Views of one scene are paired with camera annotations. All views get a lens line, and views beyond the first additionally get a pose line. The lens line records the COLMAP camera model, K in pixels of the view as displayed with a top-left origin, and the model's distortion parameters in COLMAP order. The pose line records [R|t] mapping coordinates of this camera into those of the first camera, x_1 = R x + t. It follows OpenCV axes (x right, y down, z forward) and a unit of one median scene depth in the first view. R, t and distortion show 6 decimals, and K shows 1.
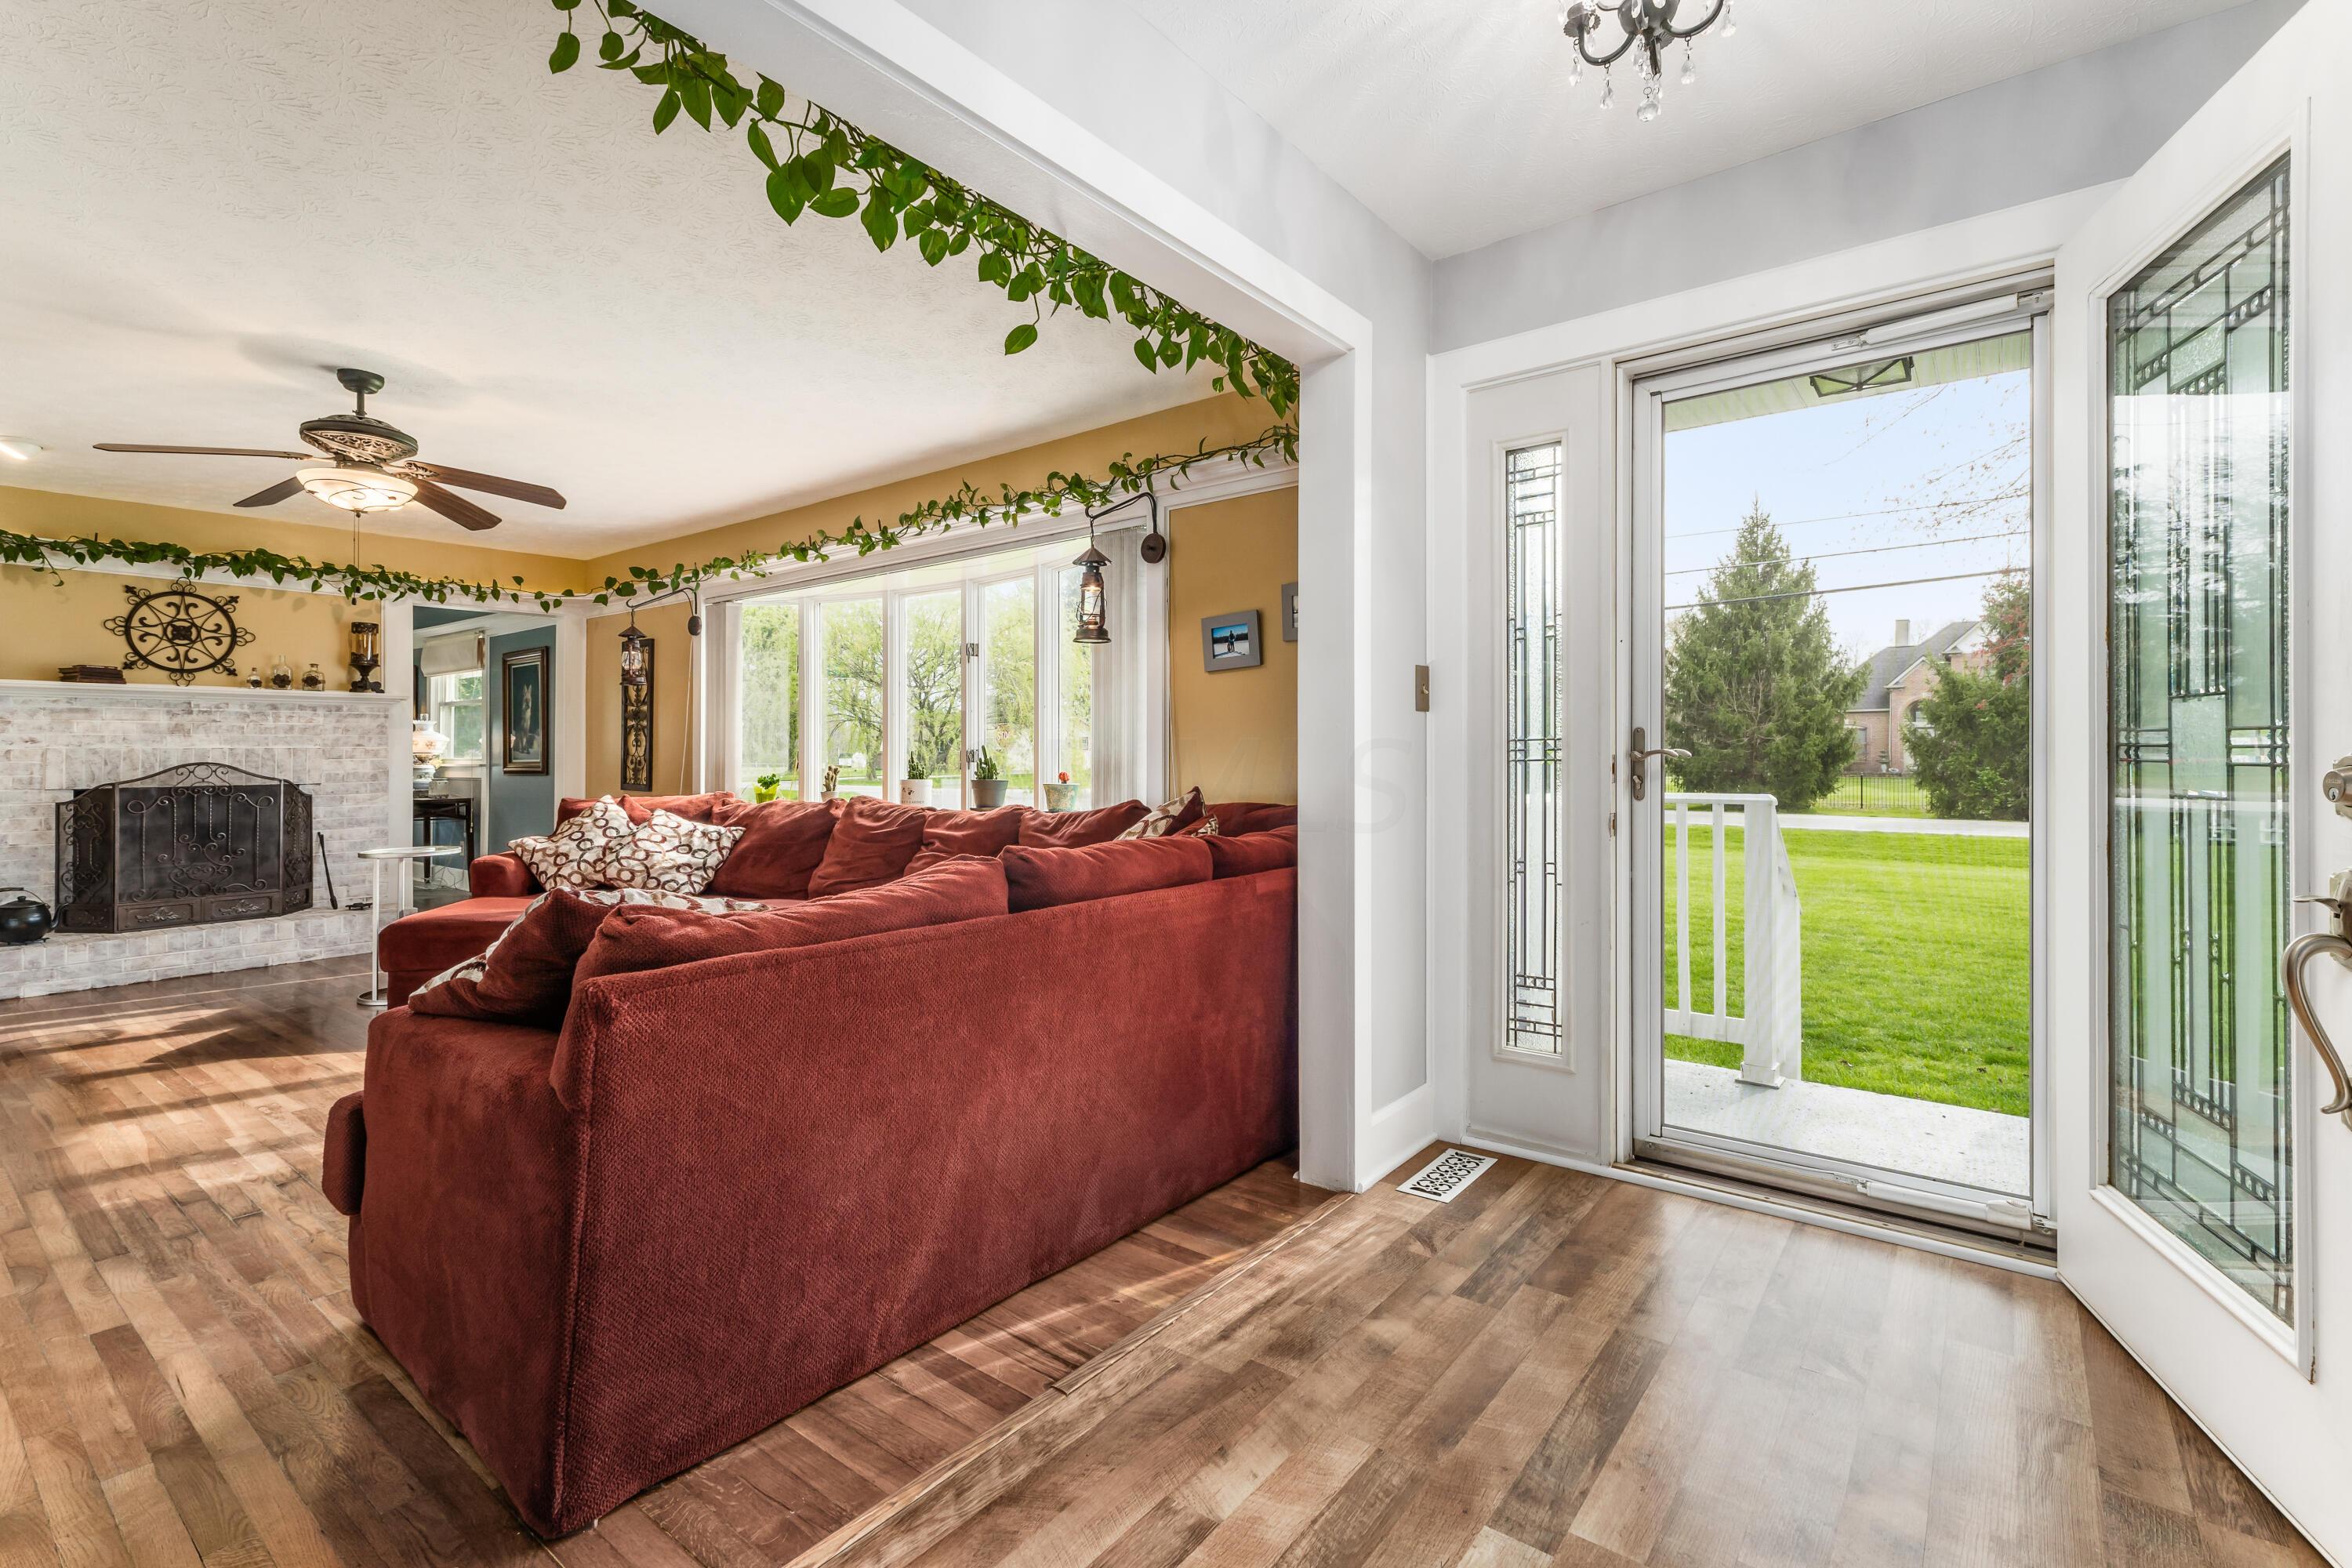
lens RADIAL K [[1041.5, 0, 1077.2], [0, 1041.5, 736.2], [0, 0, 1]] dist [0.004430, -0.000693]
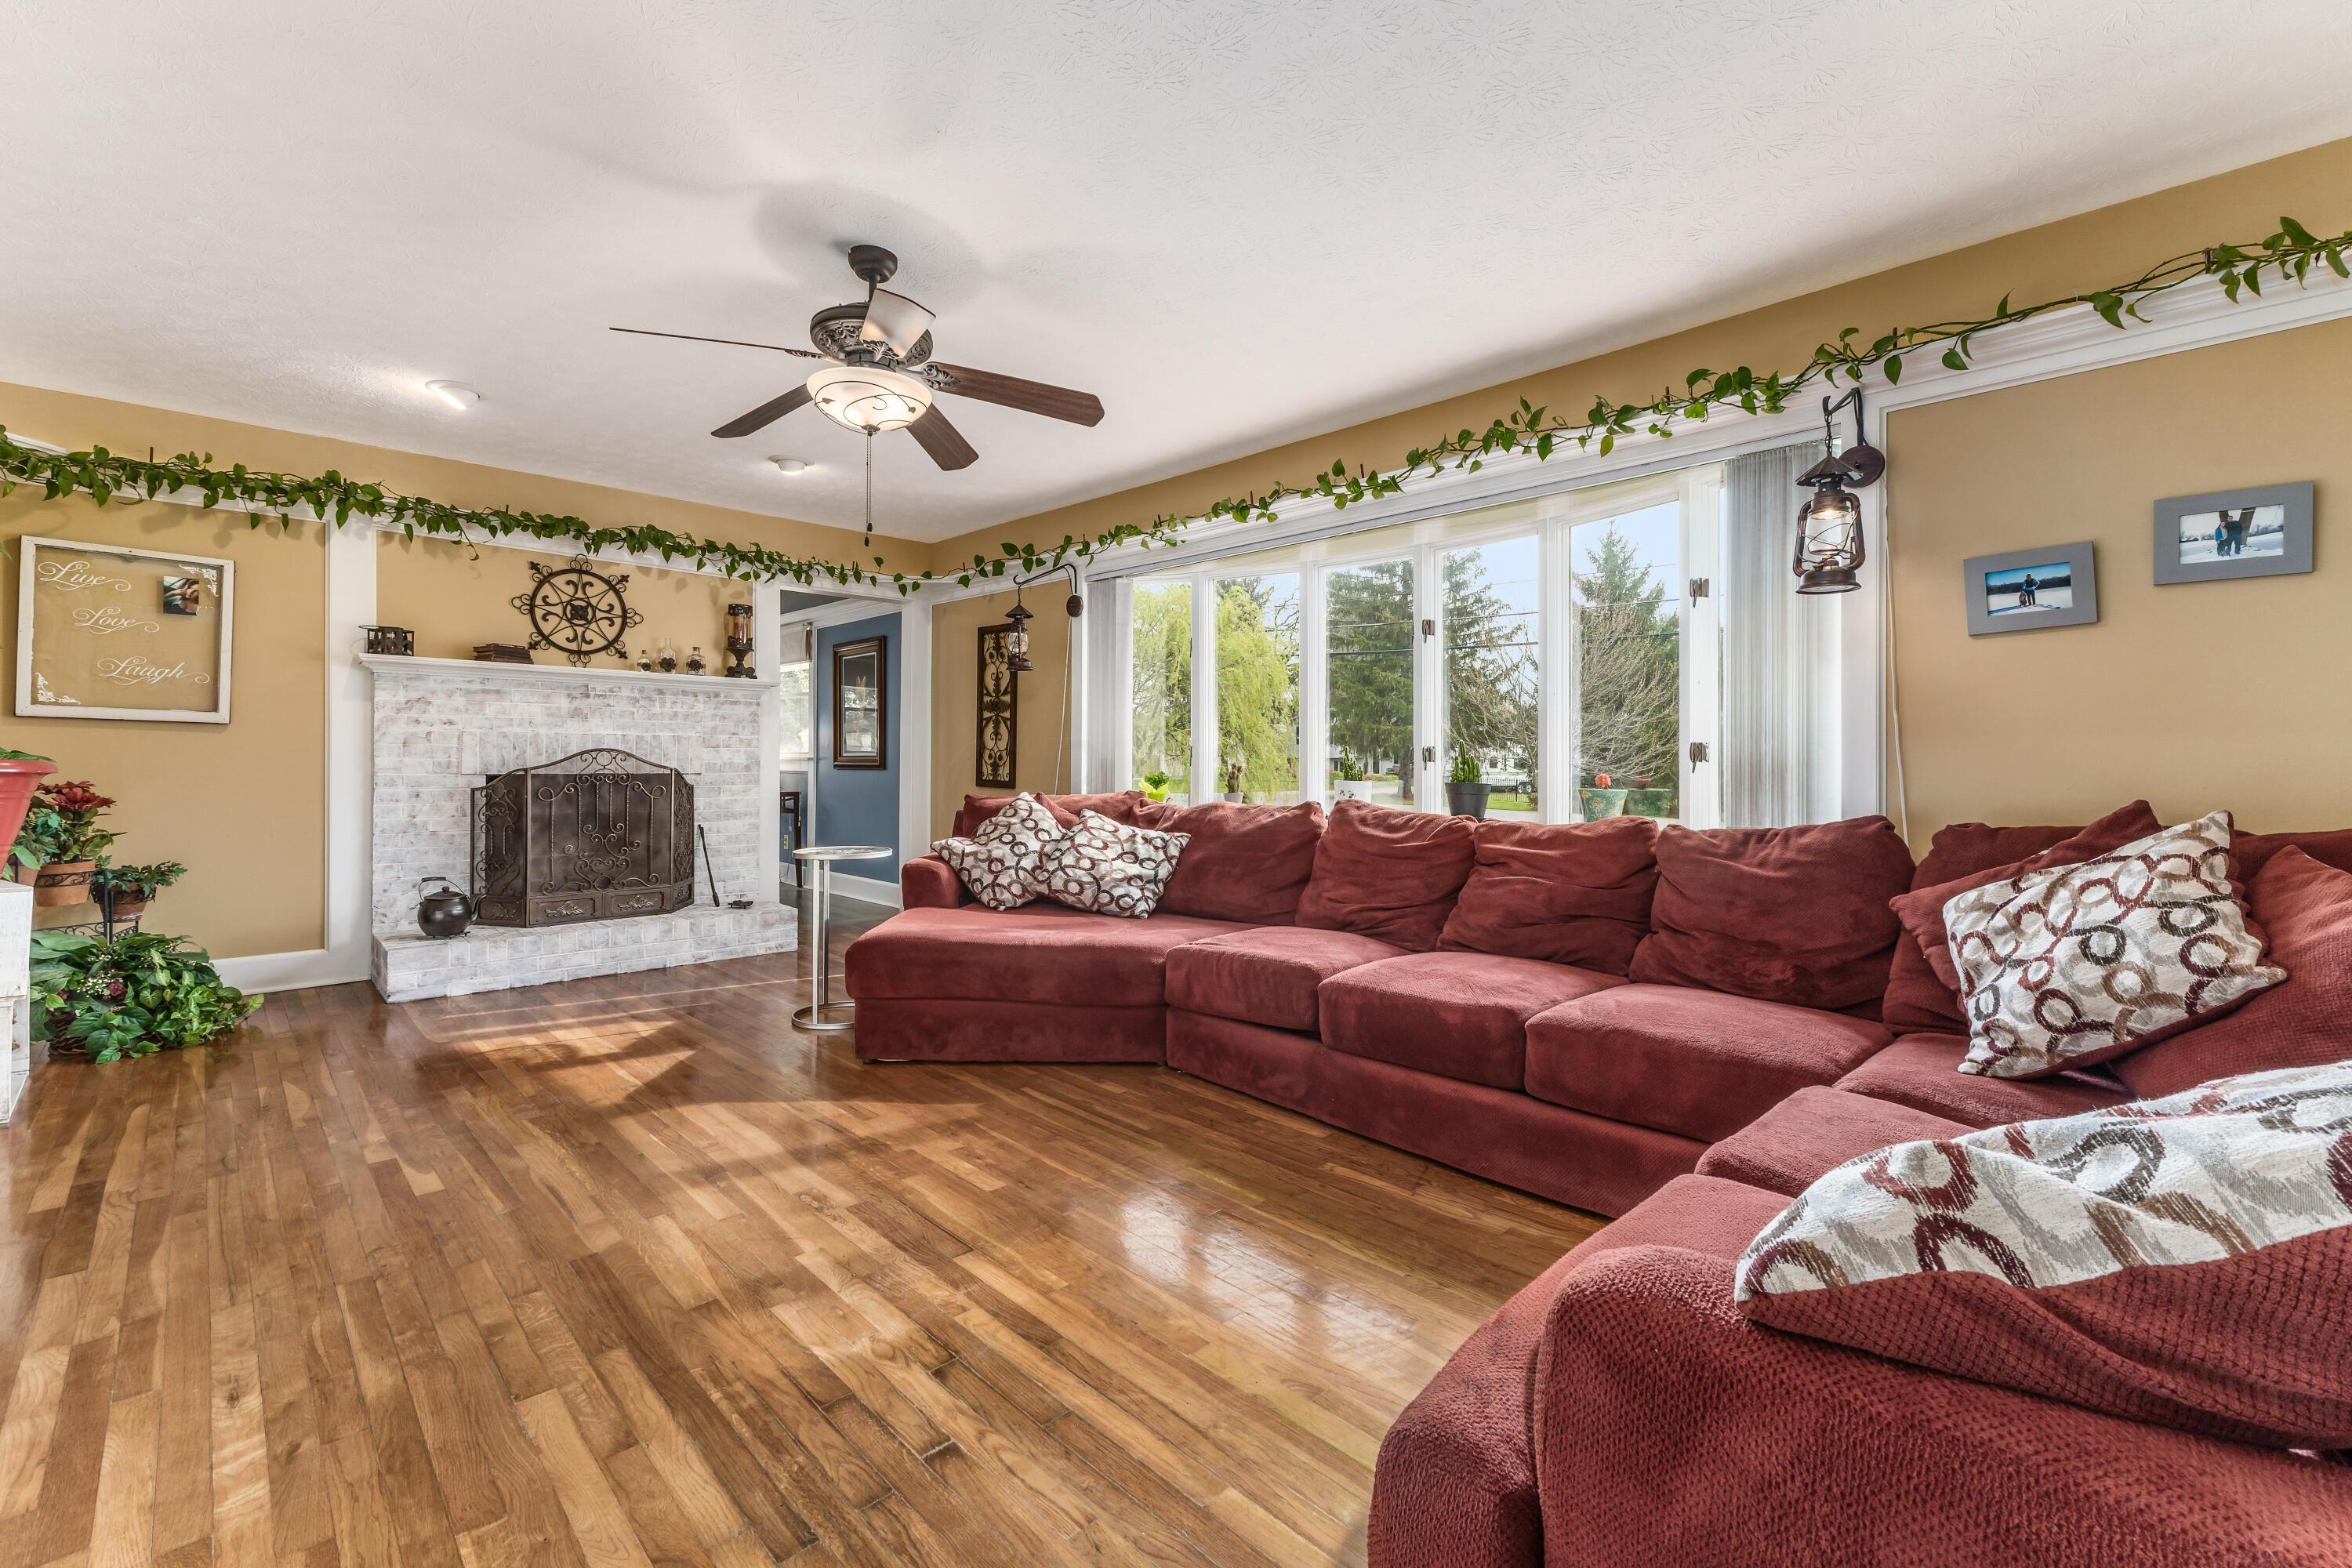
lens RADIAL K [[1041.5, 0, 1142.0], [0, 1041.5, 752.3], [0, 0, 1]] dist [0.004430, -0.000693]
pose [[0.987768, 0.014802, -0.155228, -0.227947], [-0.012935, 0.999831, 0.013025, 0.010837], [0.155395, -0.010858, 0.987793, 0.157567]]
